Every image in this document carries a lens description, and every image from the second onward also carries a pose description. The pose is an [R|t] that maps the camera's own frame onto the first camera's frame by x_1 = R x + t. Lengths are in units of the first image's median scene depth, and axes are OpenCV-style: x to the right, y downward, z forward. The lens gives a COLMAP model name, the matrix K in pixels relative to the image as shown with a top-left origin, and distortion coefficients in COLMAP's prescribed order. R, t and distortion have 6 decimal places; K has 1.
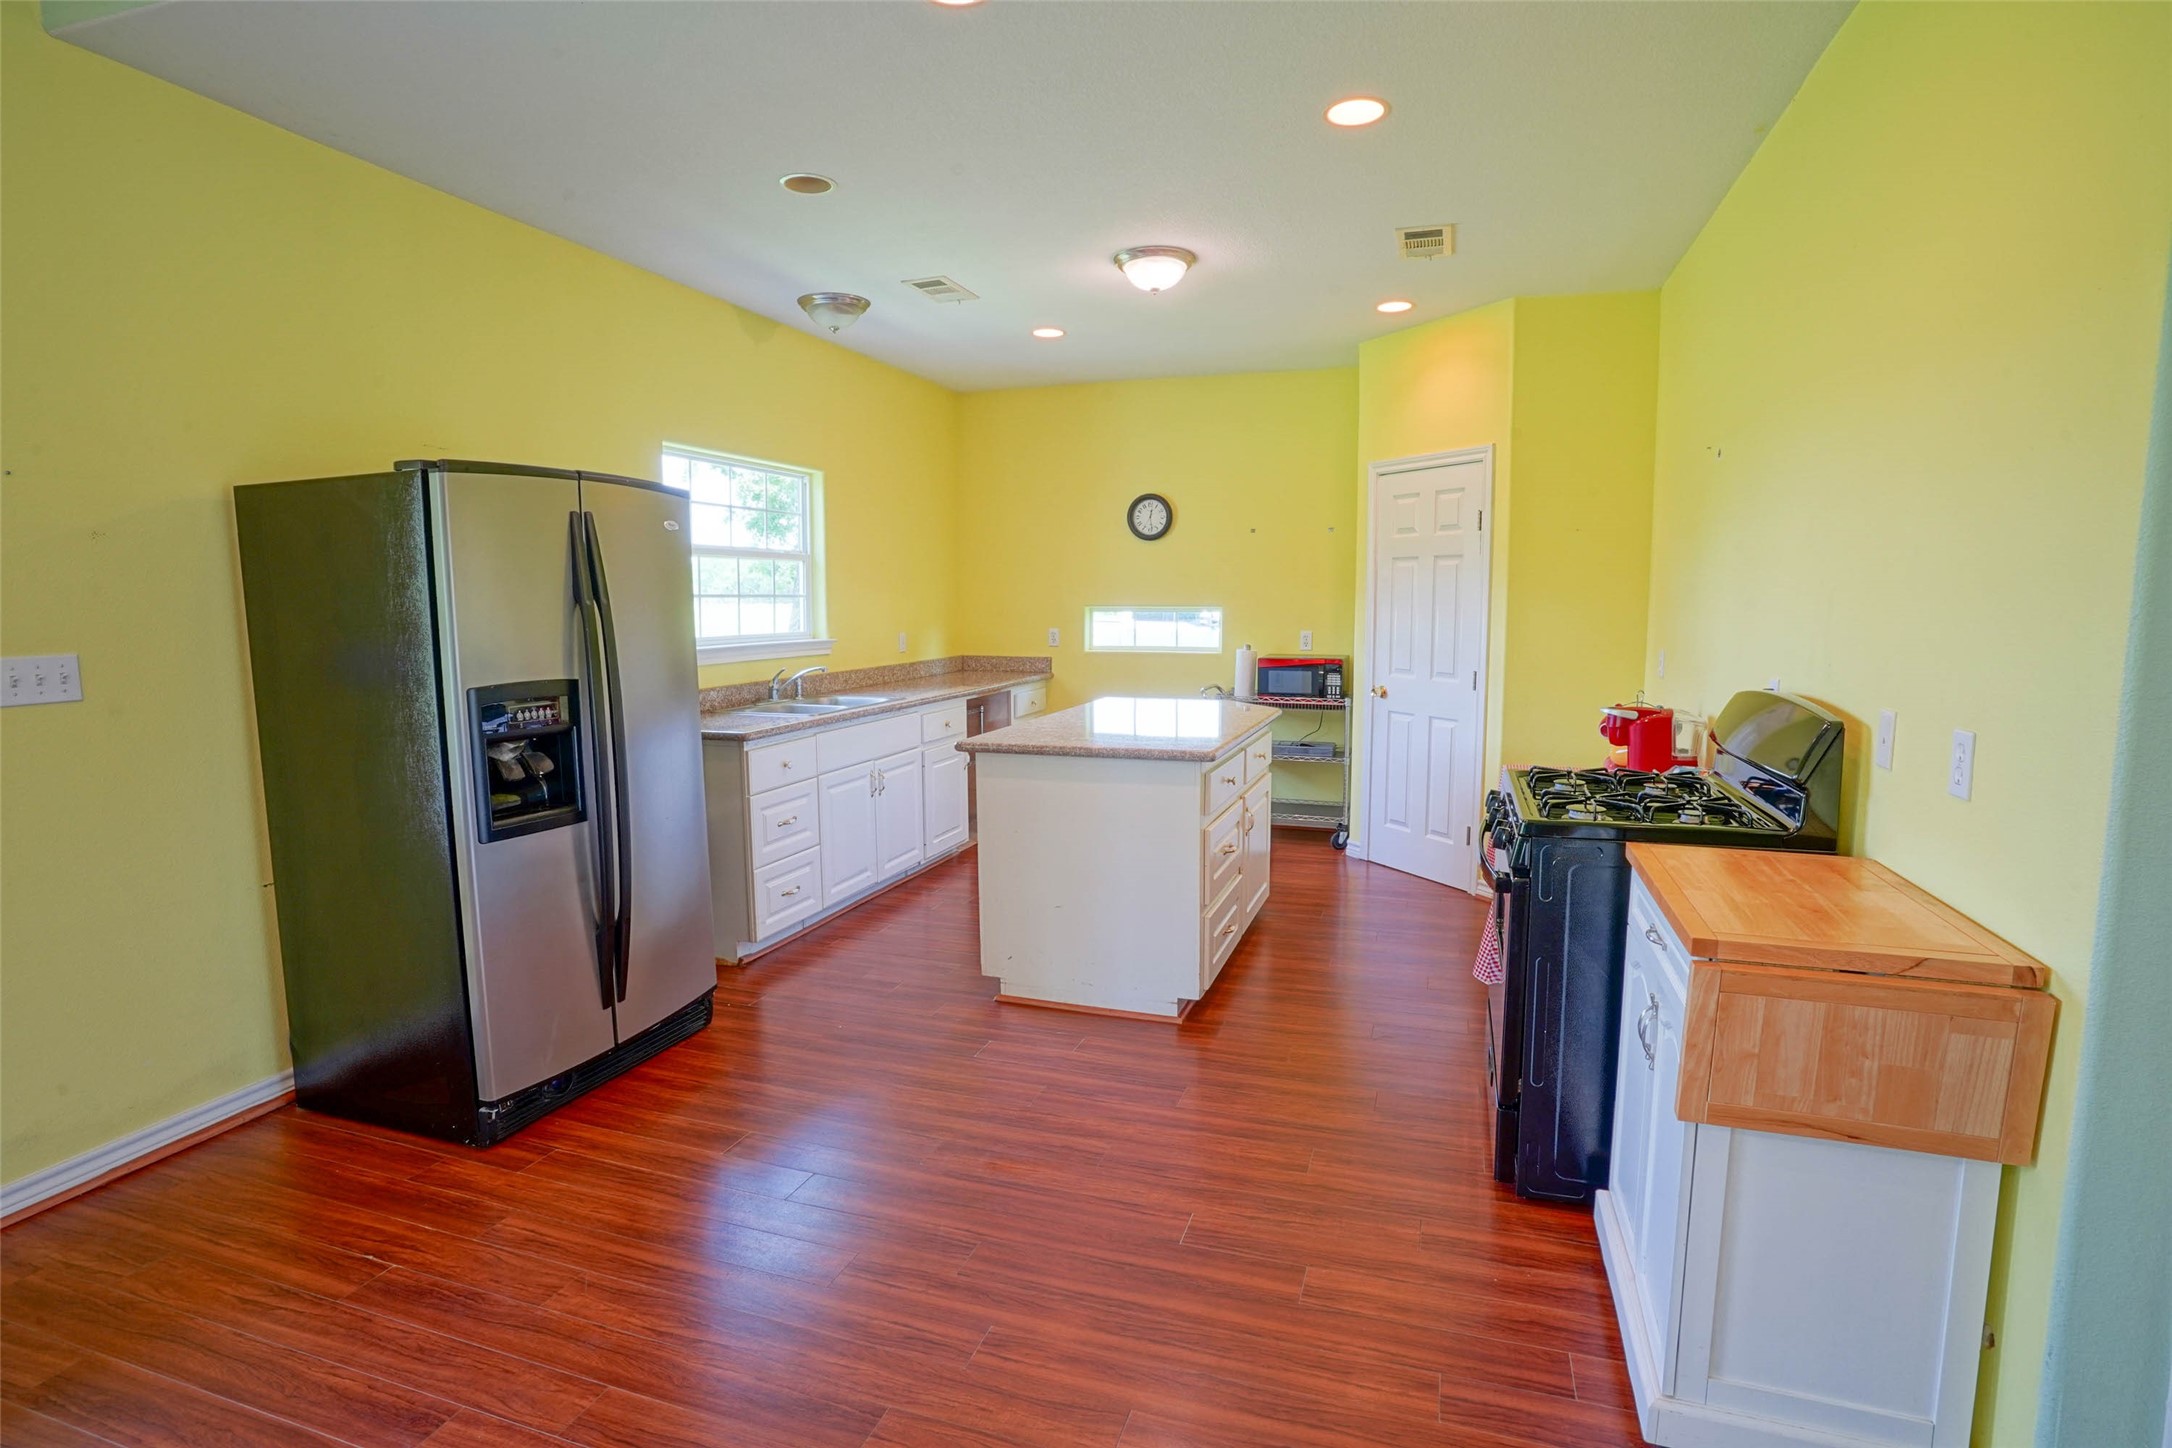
lens RADIAL K [[1067.3, 0, 1099.0], [0, 1067.3, 716.3], [0, 0, 1]] dist [-0.083957, 0.040801]
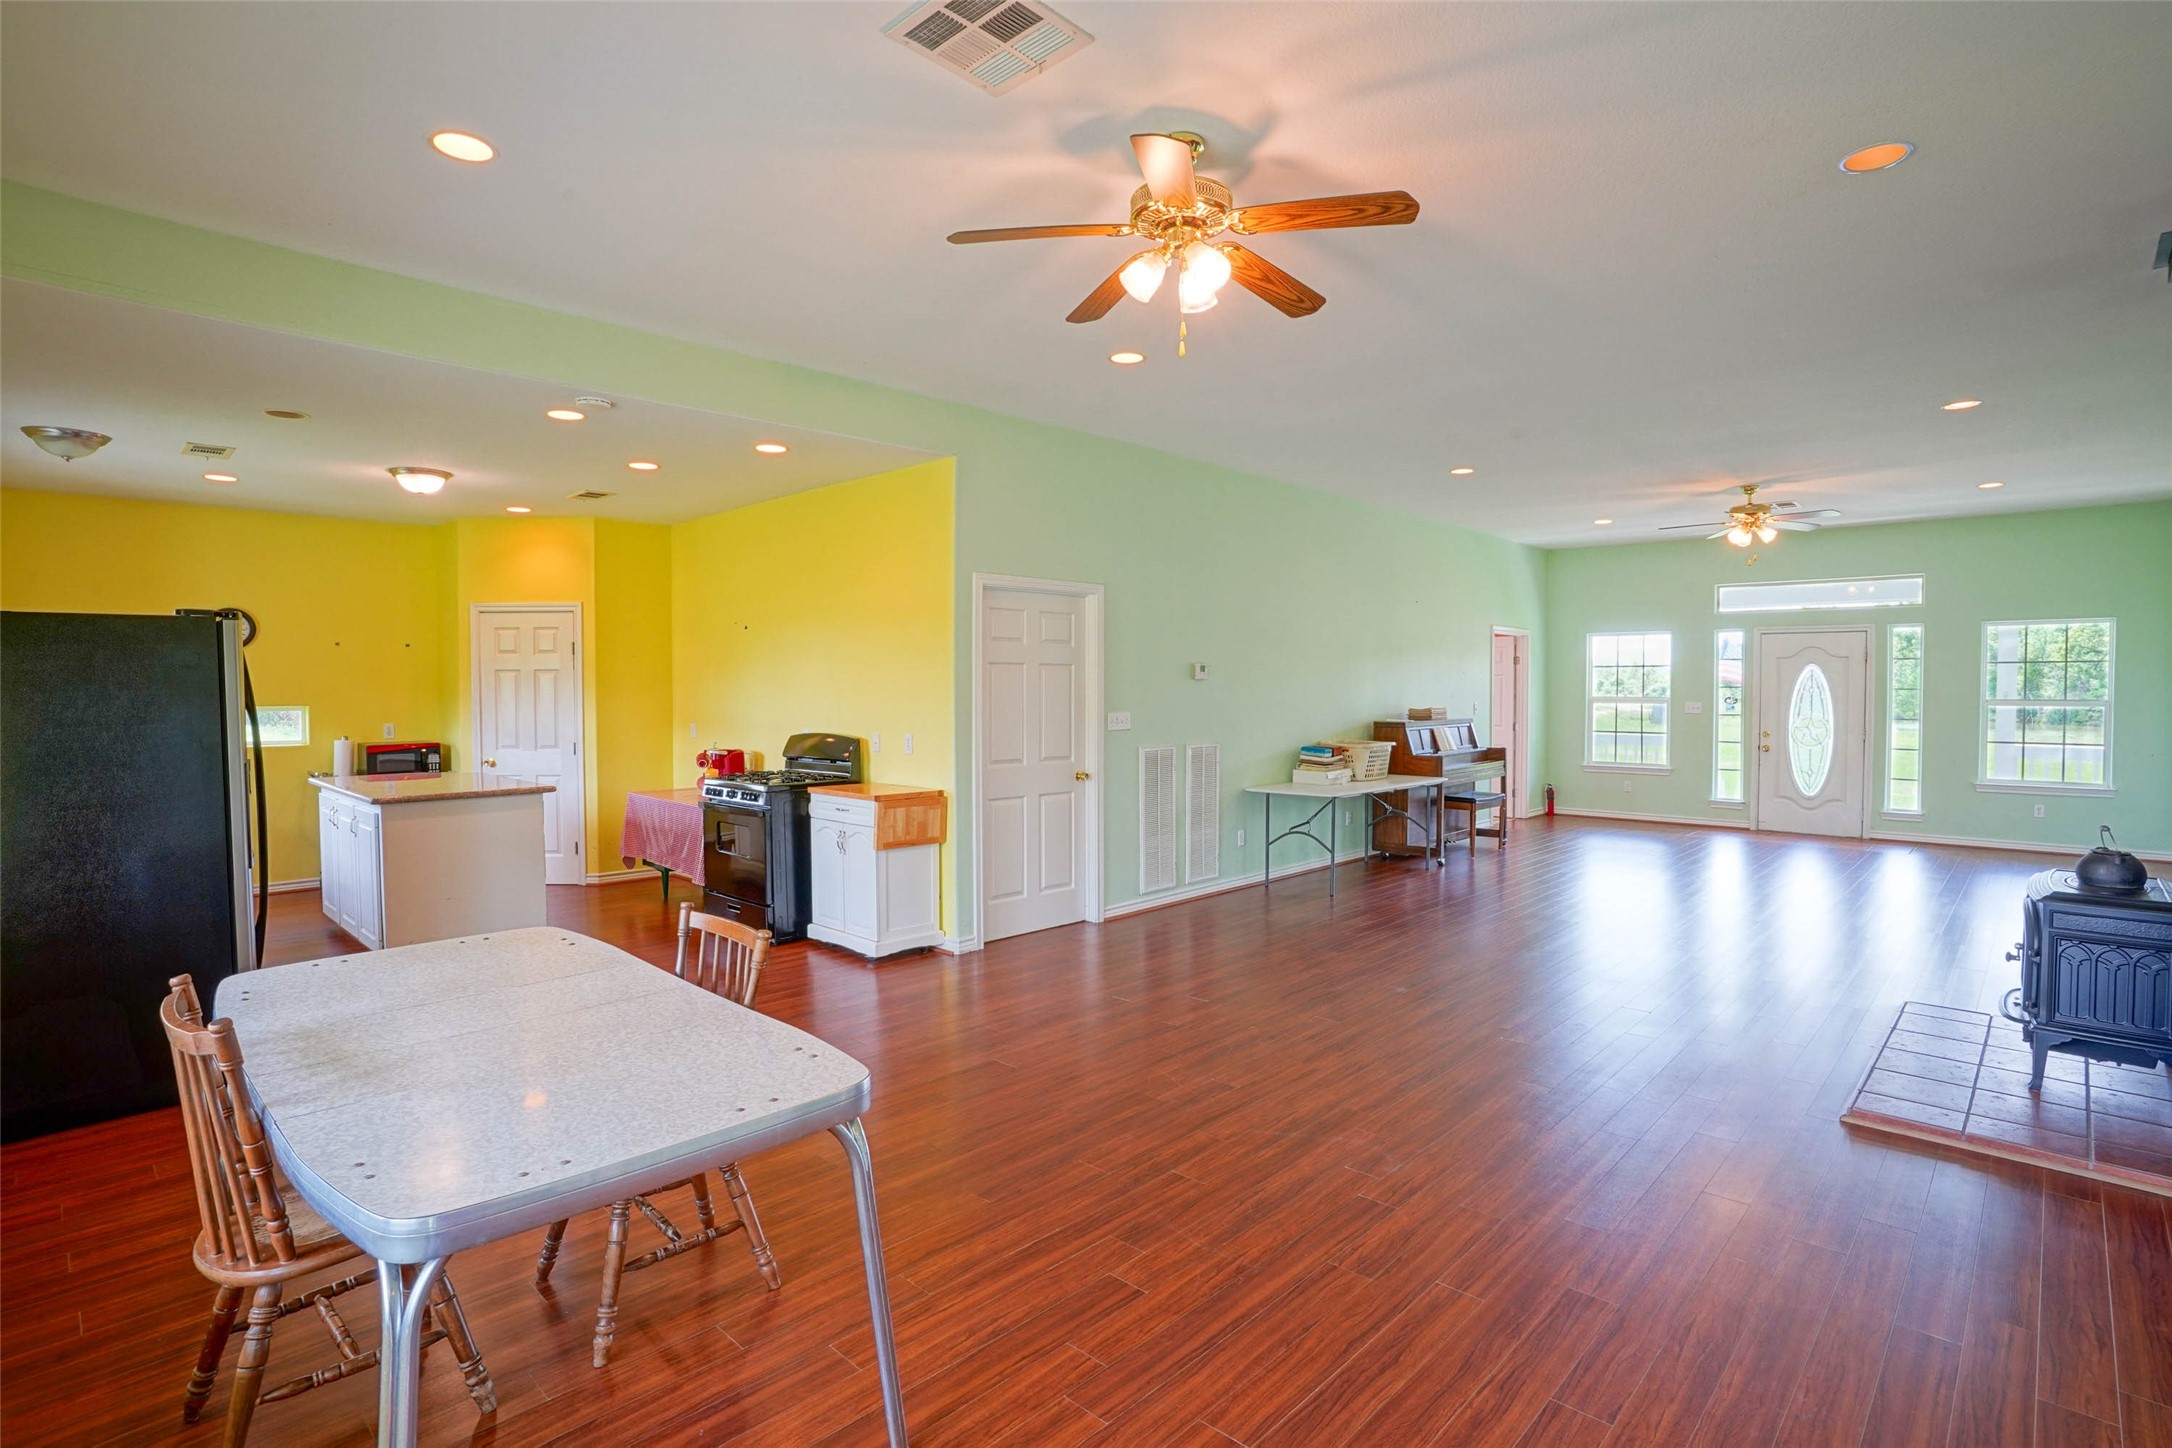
lens RADIAL K [[1067.3, 0, 1099.0], [0, 1067.3, 716.3], [0, 0, 1]] dist [-0.083957, 0.040801]
pose [[0.426562, -0.021684, 0.904198, -1.245975], [0.098829, 0.994844, -0.022766, 0.054110], [-0.899043, 0.099072, 0.426506, -0.656701]]
